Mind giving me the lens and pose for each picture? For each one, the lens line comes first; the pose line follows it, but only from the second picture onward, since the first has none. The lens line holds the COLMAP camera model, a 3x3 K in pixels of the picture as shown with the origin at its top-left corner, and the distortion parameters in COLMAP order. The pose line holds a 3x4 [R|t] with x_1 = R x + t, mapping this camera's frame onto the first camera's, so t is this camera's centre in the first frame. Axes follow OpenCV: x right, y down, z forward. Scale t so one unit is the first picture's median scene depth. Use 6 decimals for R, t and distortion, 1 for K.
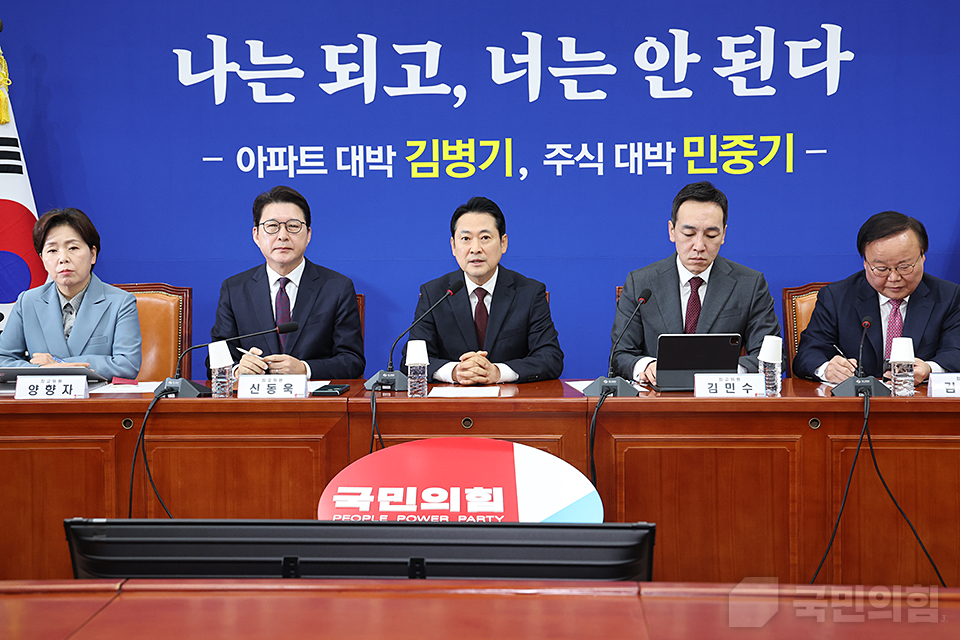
lens RADIAL K [[1398.0, 0, 467.4], [0, 1398.0, 319.4], [0, 0, 1]] dist [0.156765, 0.084983]
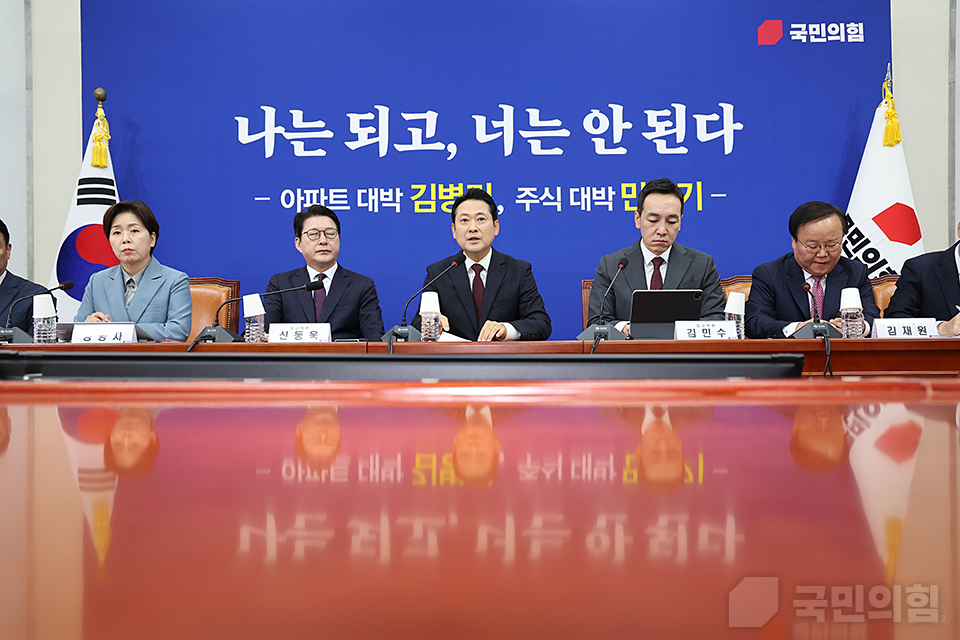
lens RADIAL K [[814.9, 0, 480.0], [0, 814.9, 320.0], [0, 0, 1]] dist [-0.045256, 0.115632]
pose [[0.998760, 0.002936, 0.049695, -0.016565], [0.000930, 0.996983, -0.077611, 0.057843], [-0.049773, 0.077561, 0.995744, 0.252251]]
